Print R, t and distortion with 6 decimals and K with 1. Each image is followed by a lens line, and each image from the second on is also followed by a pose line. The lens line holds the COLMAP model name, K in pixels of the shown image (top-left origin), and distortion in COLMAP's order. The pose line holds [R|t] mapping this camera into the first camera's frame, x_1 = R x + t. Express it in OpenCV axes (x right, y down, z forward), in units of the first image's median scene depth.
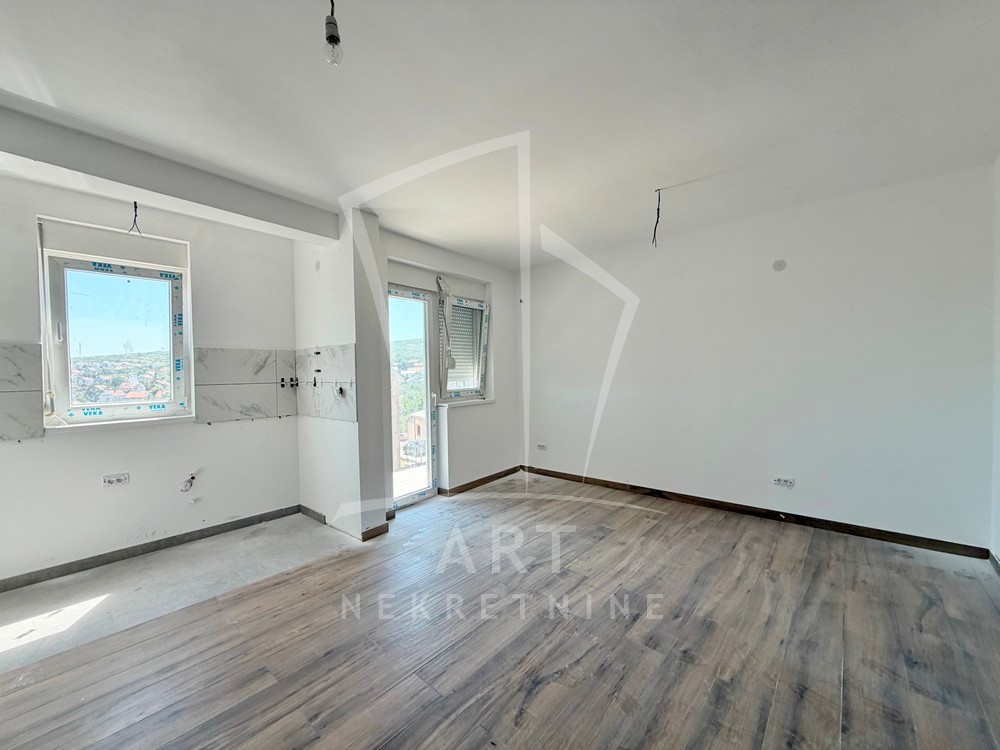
lens RADIAL K [[399.4, 0, 496.5], [0, 399.4, 375.9], [0, 0, 1]] dist [-0.001186, 0.000070]
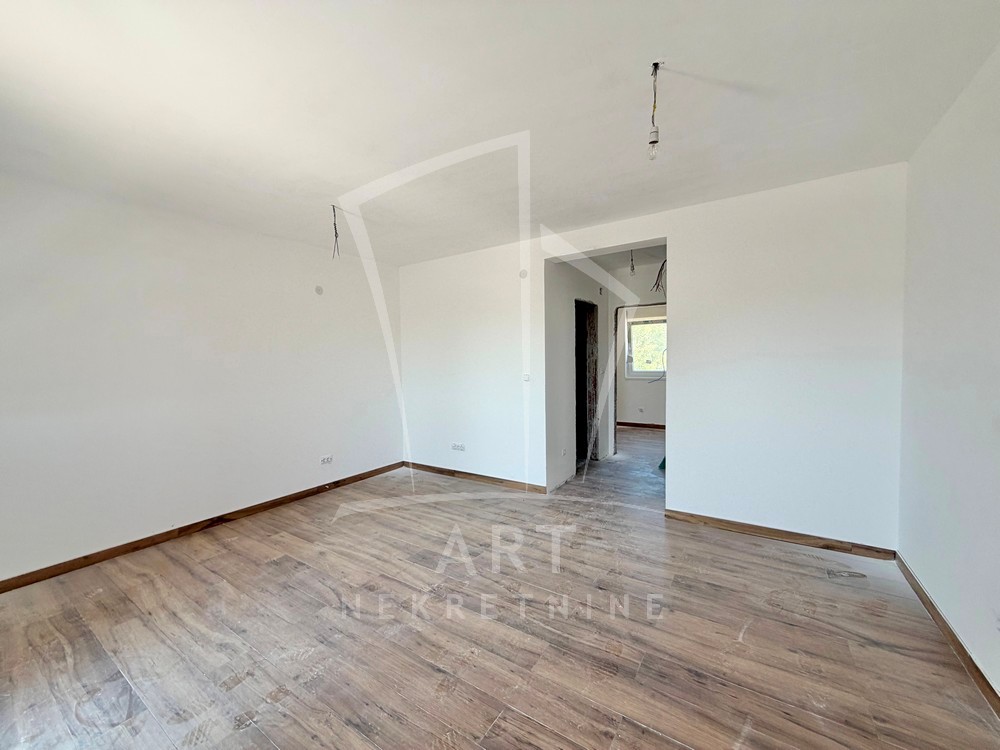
lens RADIAL K [[399.4, 0, 496.5], [0, 399.4, 375.9], [0, 0, 1]] dist [-0.001186, 0.000070]
pose [[-0.139951, -0.019860, 0.989959, -0.596430], [0.034371, 0.999099, 0.024902, -0.016609], [-0.989562, 0.037511, -0.139143, 0.603787]]
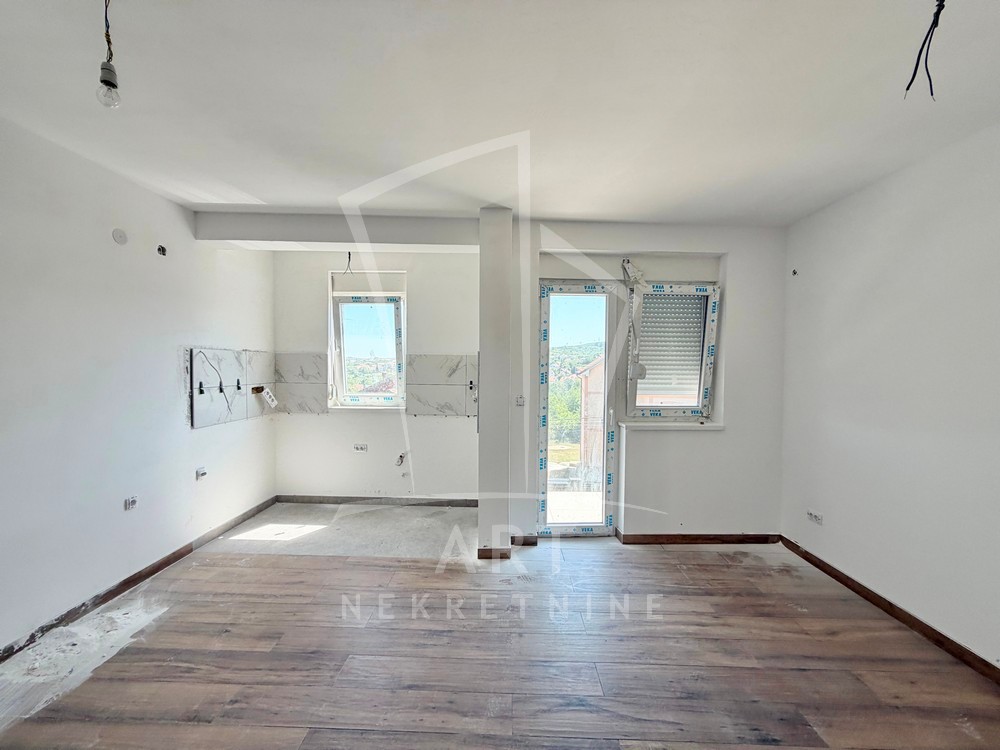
lens RADIAL K [[399.4, 0, 496.5], [0, 399.4, 375.9], [0, 0, 1]] dist [-0.001186, 0.000070]
pose [[0.640520, 0.045432, -0.766596, 0.362789], [-0.032103, 0.998960, 0.032379, -0.048482], [0.767270, 0.003870, 0.641313, 0.373639]]
